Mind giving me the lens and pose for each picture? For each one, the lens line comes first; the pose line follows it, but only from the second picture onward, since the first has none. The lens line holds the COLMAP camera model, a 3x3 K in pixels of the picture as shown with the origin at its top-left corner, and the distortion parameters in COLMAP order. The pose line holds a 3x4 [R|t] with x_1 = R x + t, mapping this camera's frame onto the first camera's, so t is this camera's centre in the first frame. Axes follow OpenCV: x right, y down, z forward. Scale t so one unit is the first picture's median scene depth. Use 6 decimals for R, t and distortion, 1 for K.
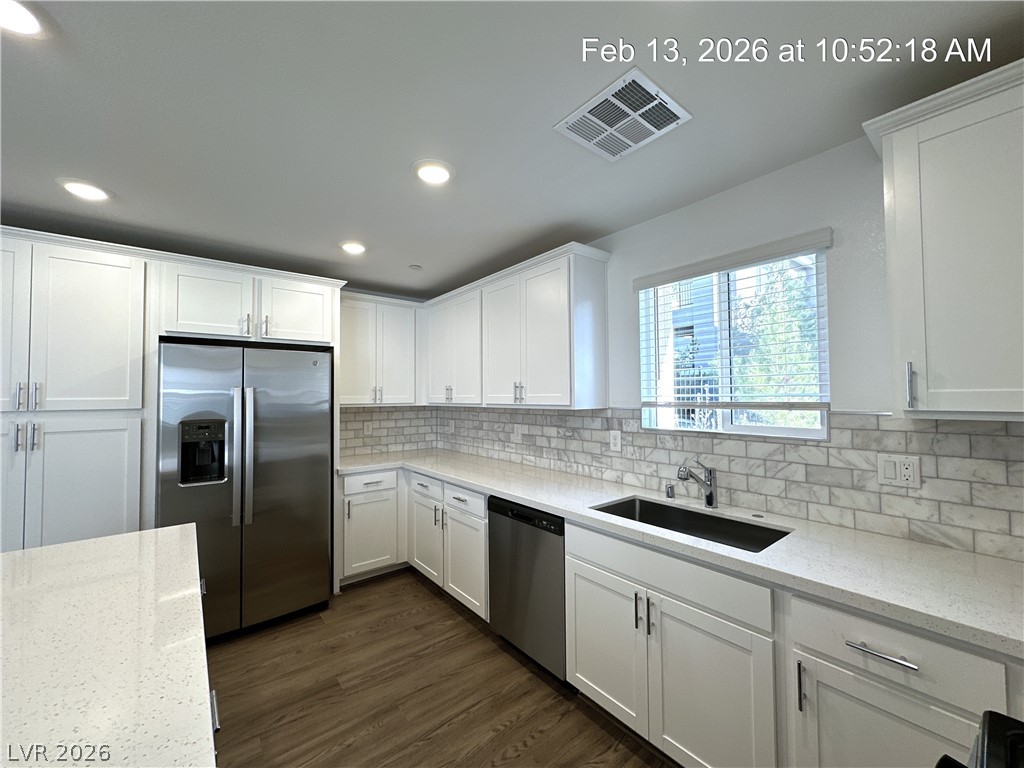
lens RADIAL K [[407.6, 0, 512.6], [0, 407.6, 384.2], [0, 0, 1]] dist [-0.002924, 0.000534]
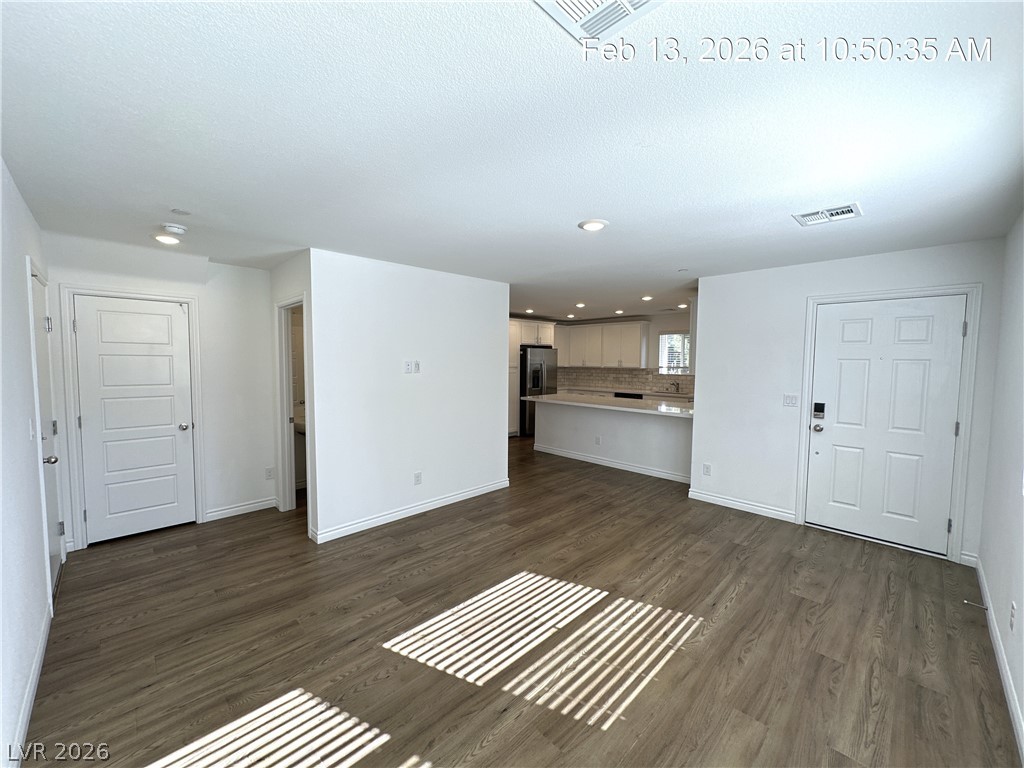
lens RADIAL K [[407.6, 0, 511.5], [0, 407.6, 384.7], [0, 0, 1]] dist [-0.002924, 0.000534]
pose [[0.995297, 0.007079, 0.096607, -1.258539], [-0.016021, 0.995621, 0.092100, -0.100813], [-0.095532, -0.093214, 0.991052, -2.323146]]
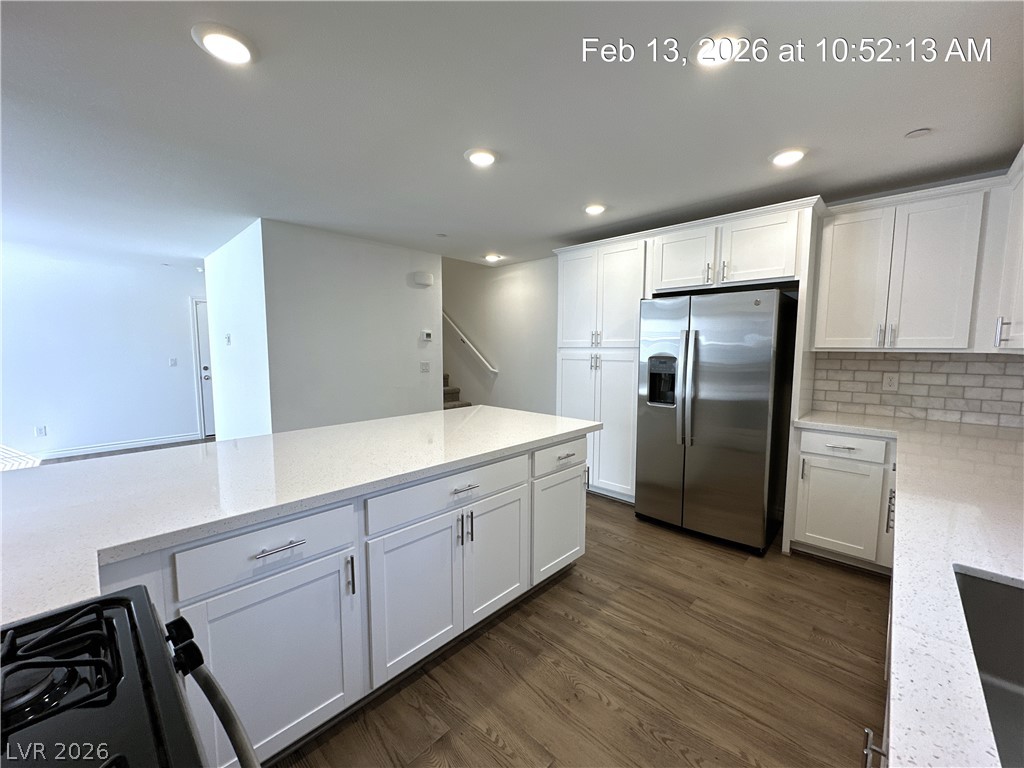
lens RADIAL K [[407.6, 0, 511.6], [0, 407.6, 384.1], [0, 0, 1]] dist [-0.002924, 0.000534]
pose [[0.130026, 0.100844, -0.986369, 0.444417], [0.026311, 0.994113, 0.105104, 0.025375], [0.991161, -0.039618, 0.126607, 0.348984]]
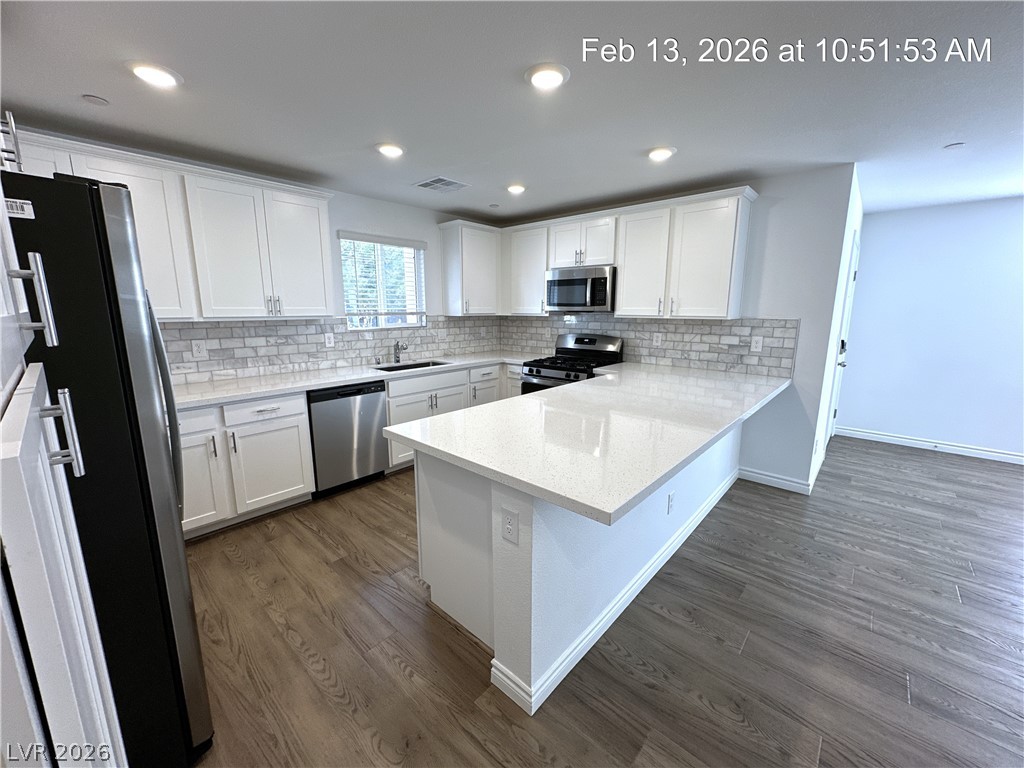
lens RADIAL K [[407.6, 0, 512.8], [0, 407.6, 384.7], [0, 0, 1]] dist [-0.002924, 0.000534]
pose [[-0.159851, -0.176855, 0.971169, -1.322039], [-0.028614, 0.984237, 0.174525, 0.022795], [-0.986726, 0.000109, -0.162392, 0.597980]]
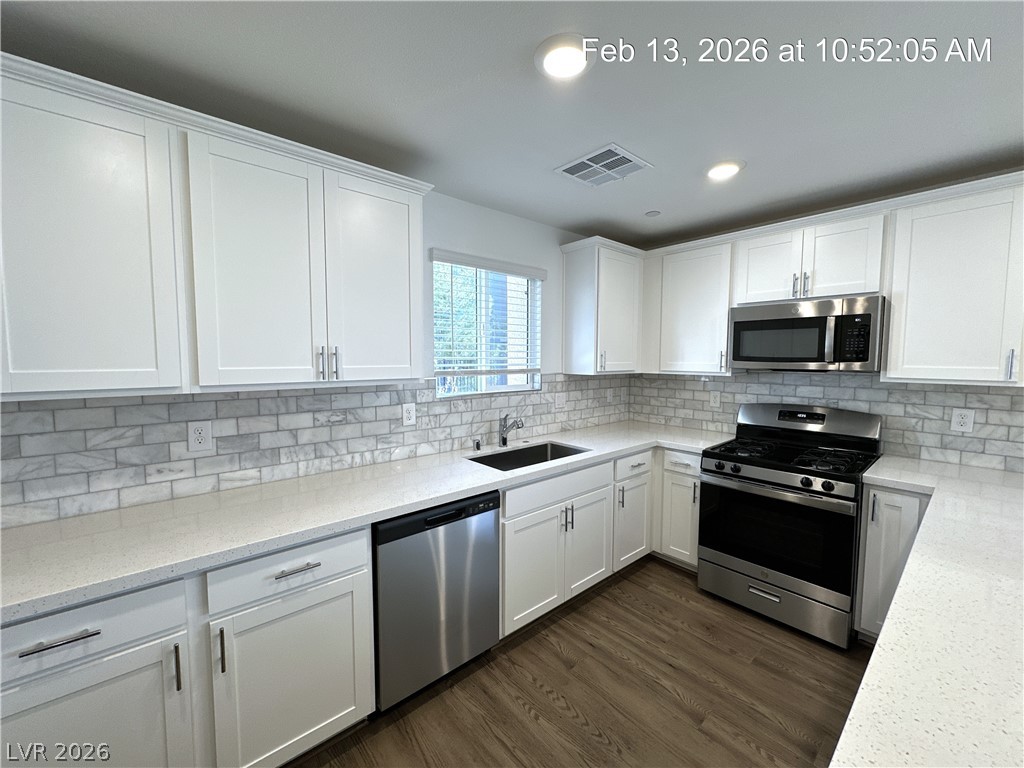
lens RADIAL K [[407.6, 0, 512.6], [0, 407.6, 384.4], [0, 0, 1]] dist [-0.002924, 0.000534]
pose [[-0.034192, -0.061279, 0.997535, -0.692402], [-0.031038, 0.997702, 0.060226, 0.007378], [-0.998933, -0.028903, -0.036015, 0.812142]]
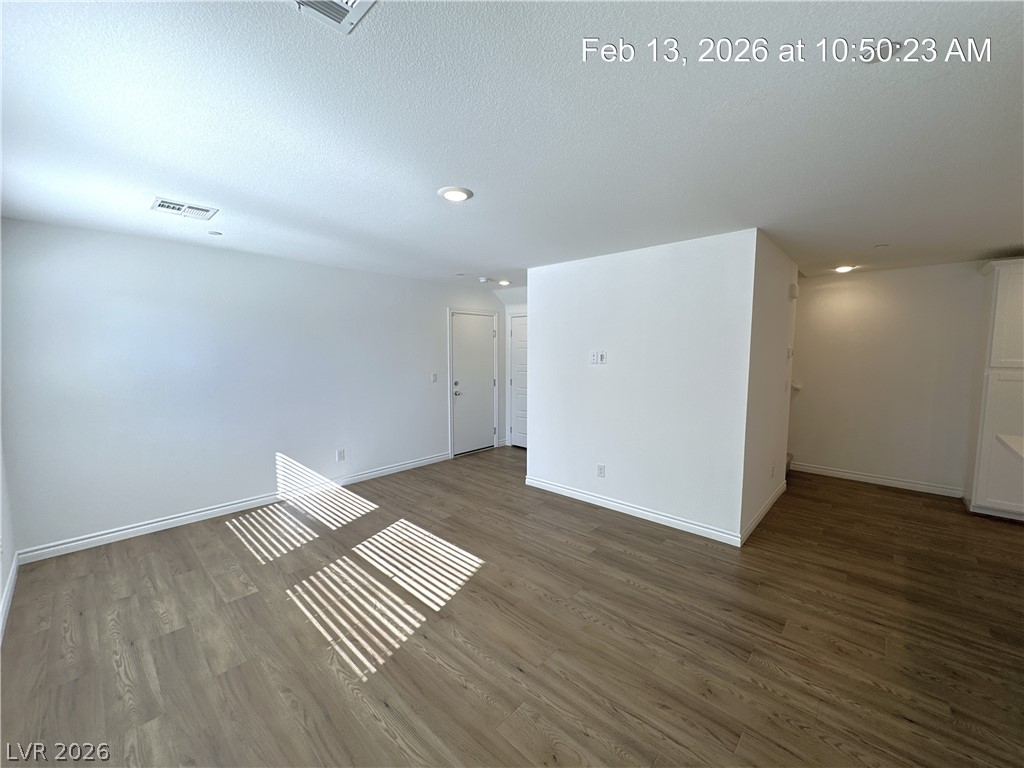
lens RADIAL K [[407.6, 0, 513.3], [0, 407.6, 383.9], [0, 0, 1]] dist [-0.002924, 0.000534]
pose [[0.141228, 0.092975, -0.985601, 0.081775], [0.027740, 0.994817, 0.097819, -0.079030], [0.989588, -0.041156, 0.137917, -1.219494]]
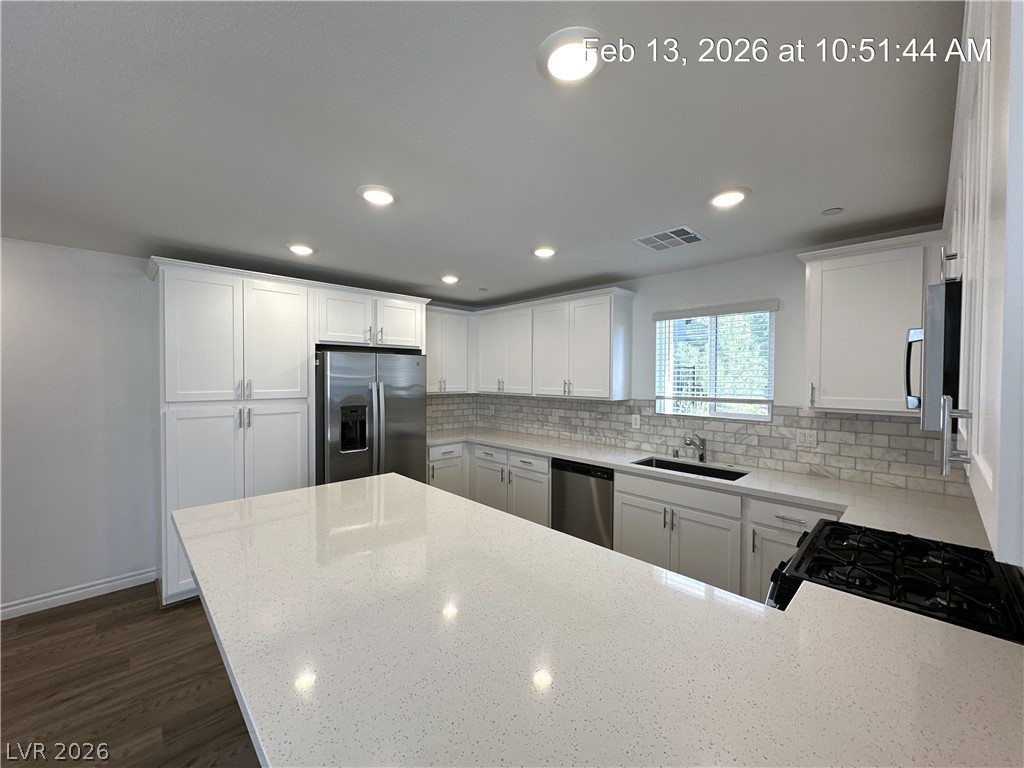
lens RADIAL K [[407.6, 0, 512.8], [0, 407.6, 384.3], [0, 0, 1]] dist [-0.002924, 0.000534]
pose [[0.995432, 0.011483, 0.094783, -0.338765], [-0.016133, 0.998696, 0.048443, -0.060987], [-0.094103, -0.049750, 0.994319, -0.426421]]
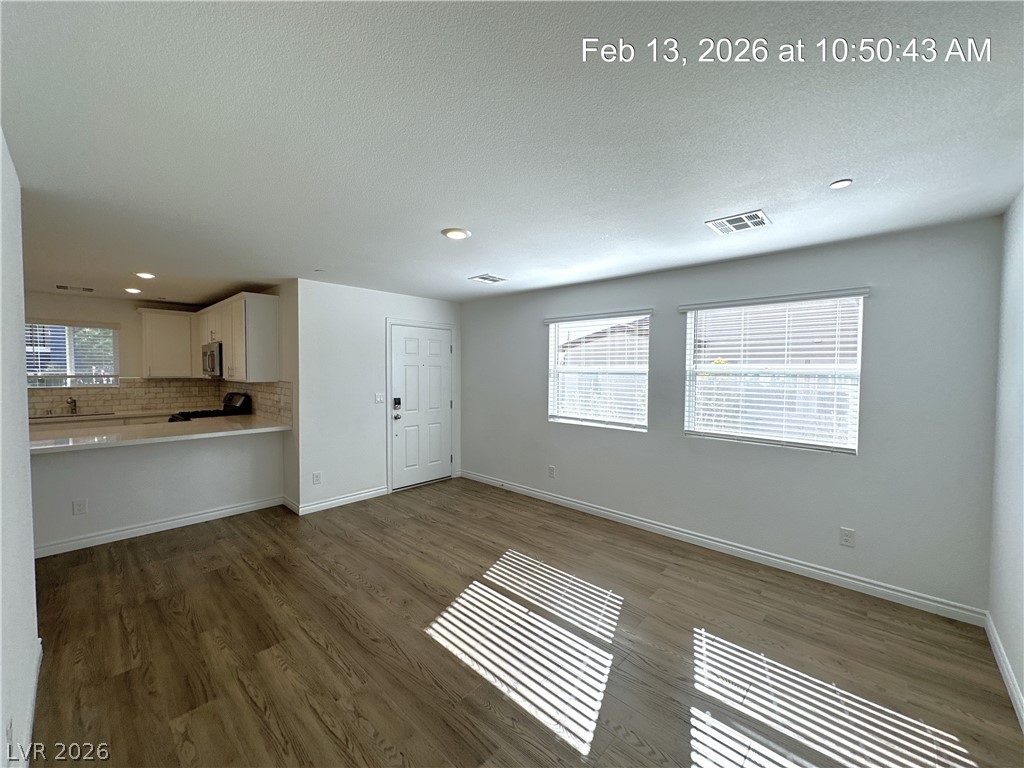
lens RADIAL K [[407.6, 0, 512.7], [0, 407.6, 384.0], [0, 0, 1]] dist [-0.002924, 0.000534]
pose [[-0.141463, -0.032087, 0.989423, -2.084018], [-0.033557, 0.999056, 0.027601, -0.057242], [-0.989375, -0.029297, -0.142406, -1.209656]]
